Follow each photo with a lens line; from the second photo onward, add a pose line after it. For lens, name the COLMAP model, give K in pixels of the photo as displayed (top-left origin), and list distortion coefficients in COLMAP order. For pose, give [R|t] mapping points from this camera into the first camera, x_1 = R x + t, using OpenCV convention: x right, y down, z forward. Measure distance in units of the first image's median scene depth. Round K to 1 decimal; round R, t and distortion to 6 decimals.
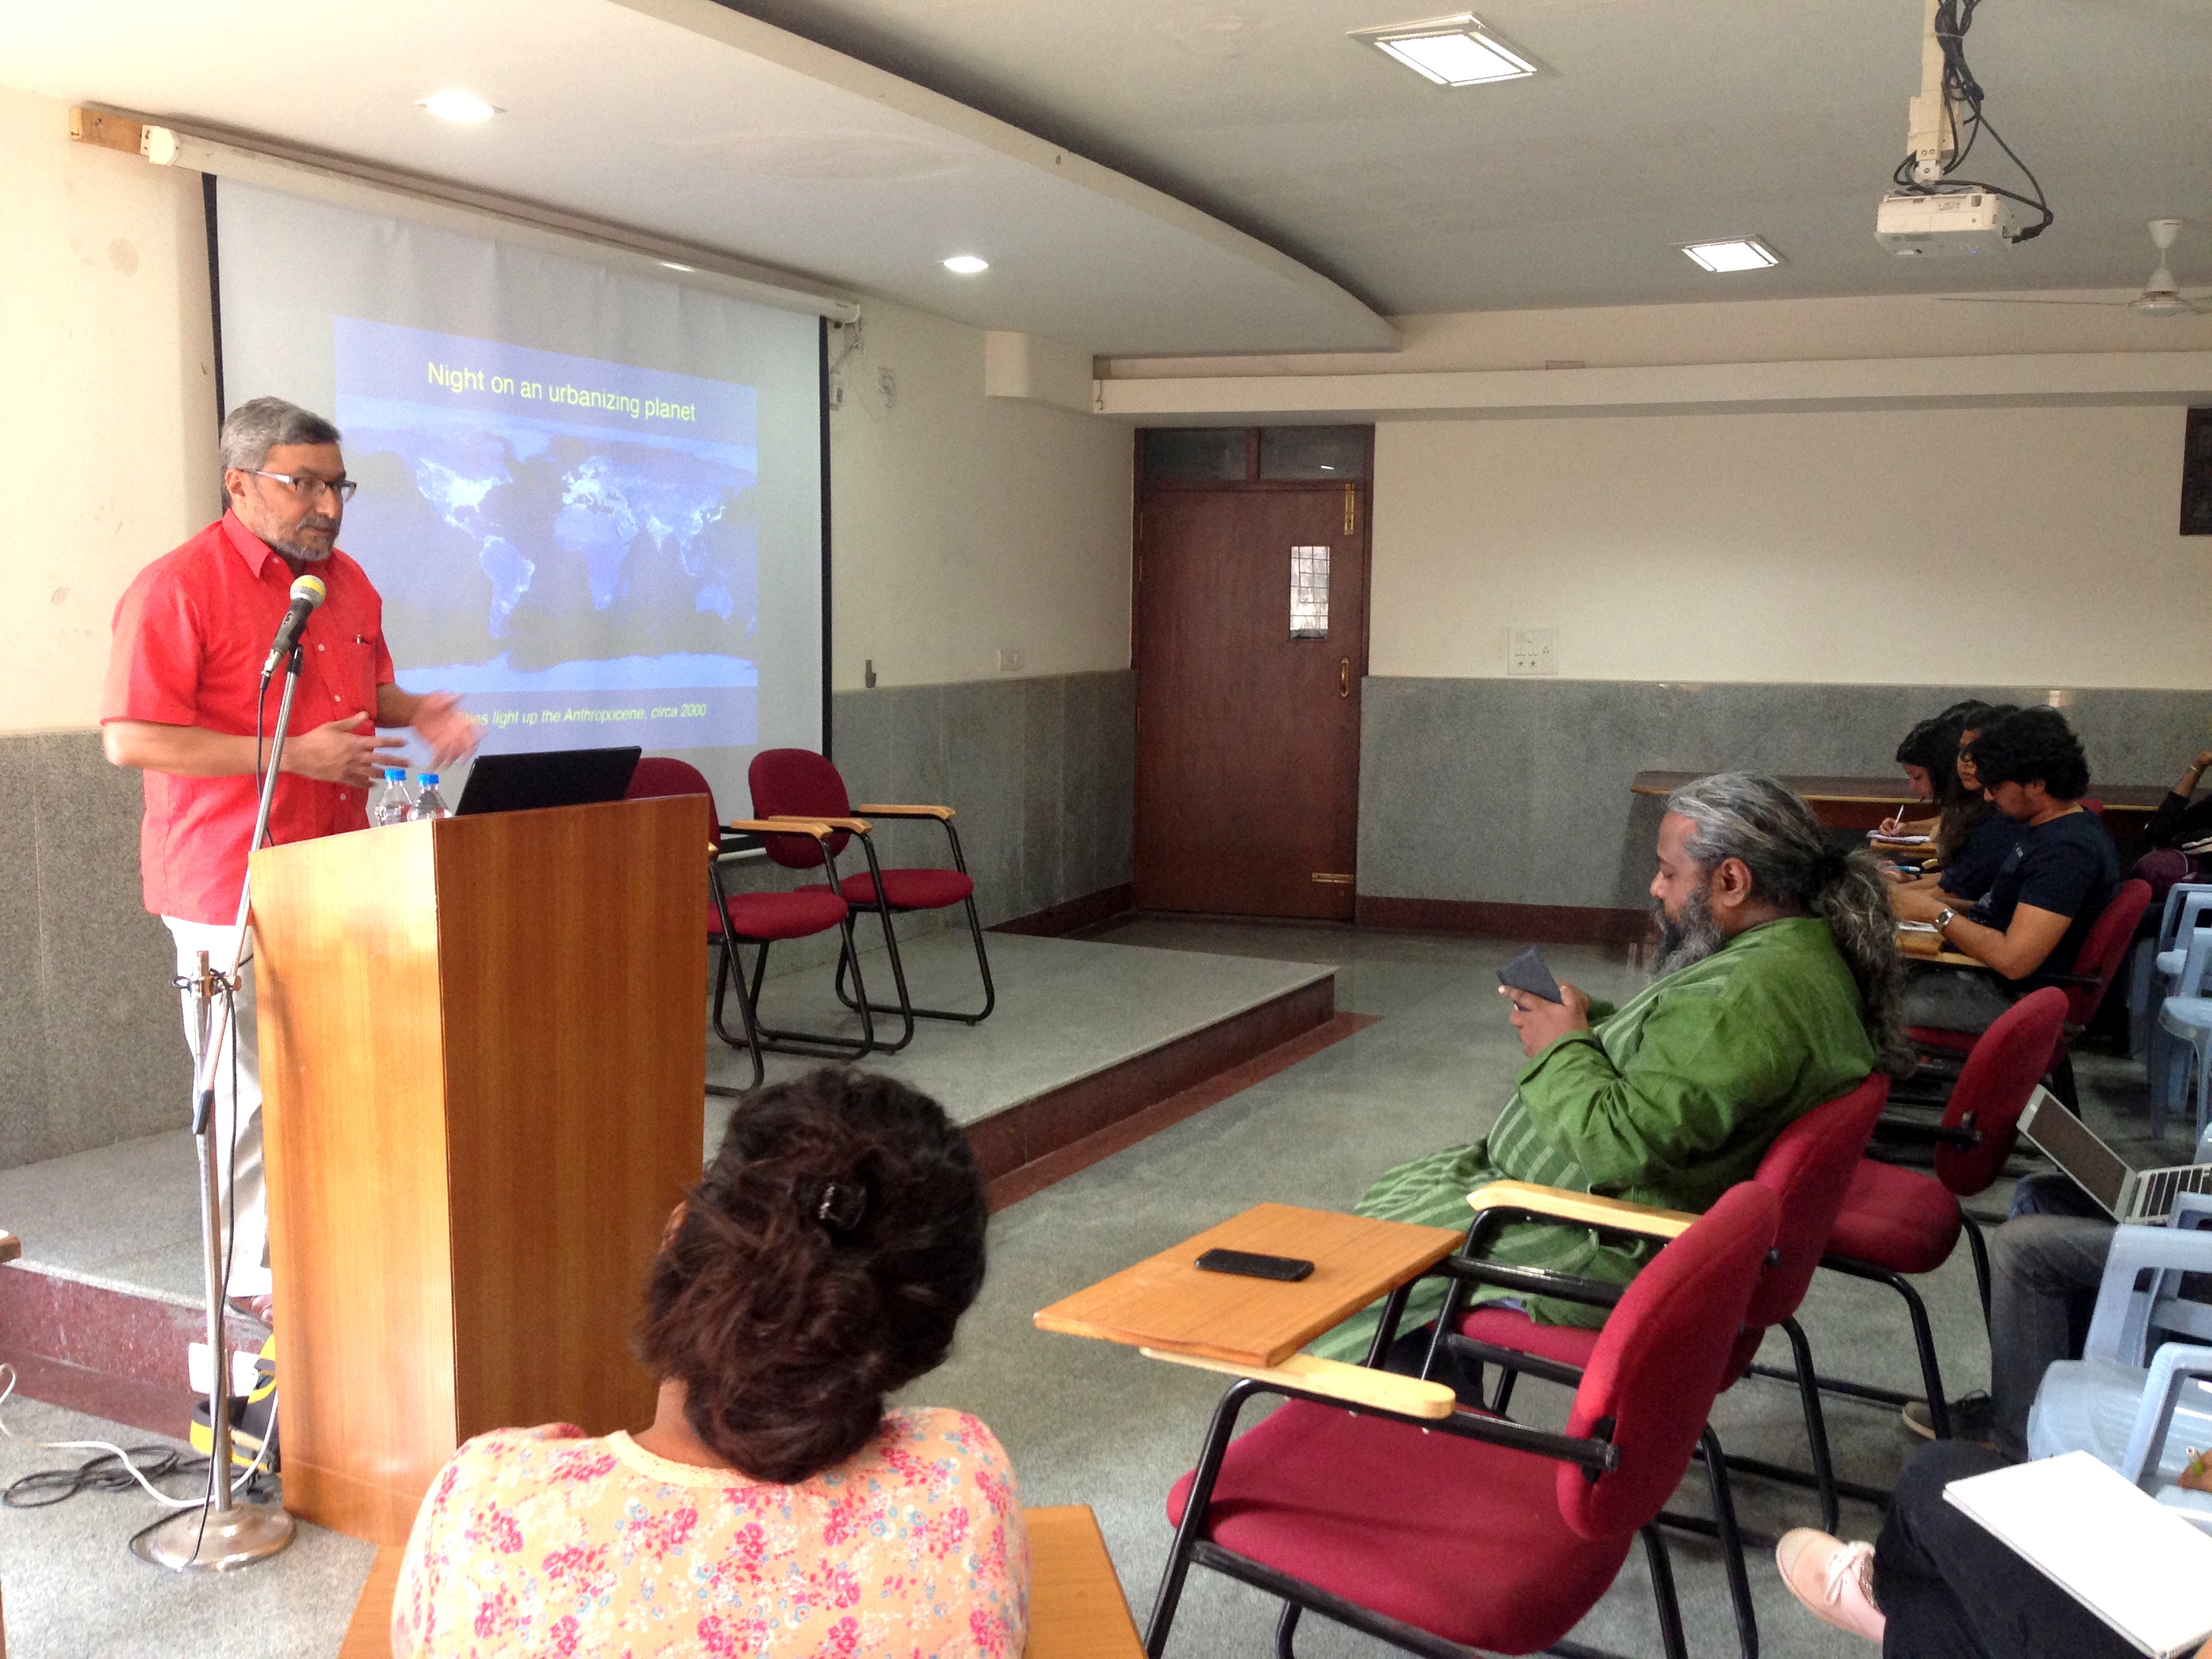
lens RADIAL K [[2086.3, 0, 1112.3], [0, 2086.3, 833.8], [0, 0, 1]] dist [-0.018393, 0.000000]
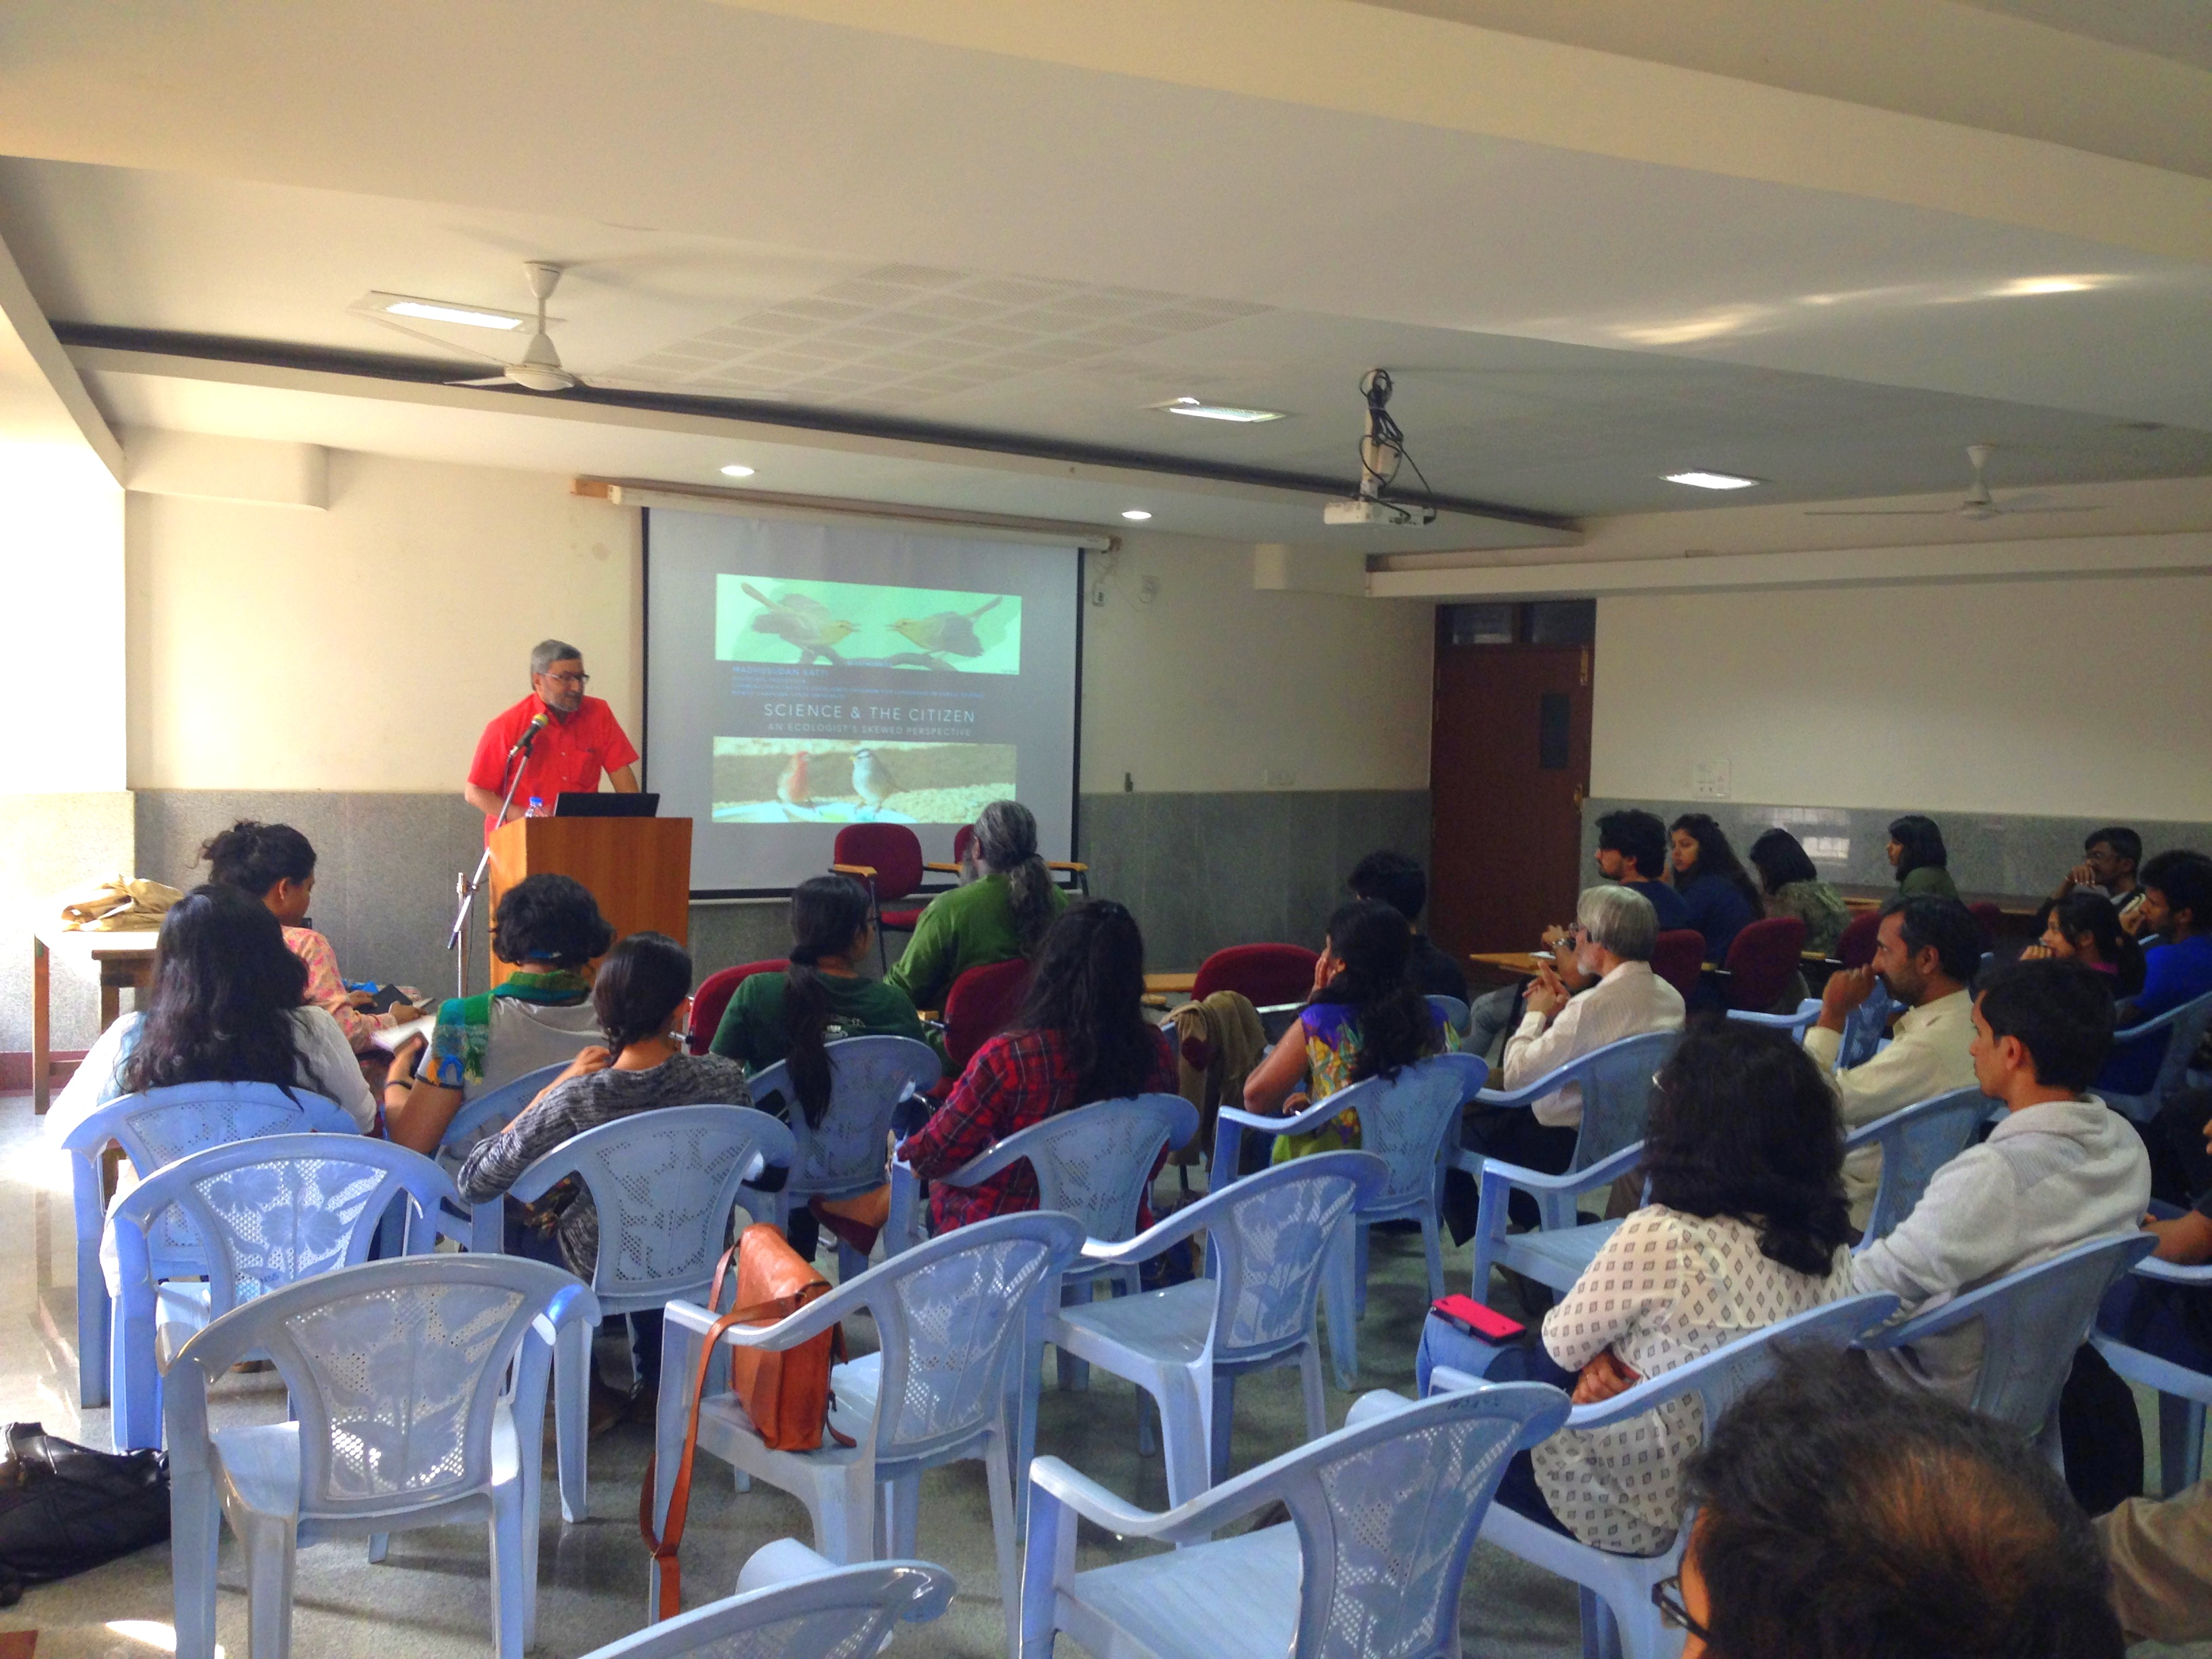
lens RADIAL K [[2086.3, 0, 1102.2], [0, 2086.3, 829.8], [0, 0, 1]] dist [-0.018393, 0.000000]
pose [[0.887282, 0.031498, -0.460151, 0.547152], [-0.059868, 0.997090, -0.047187, 0.027238], [0.457326, 0.069417, 0.886586, -0.314702]]
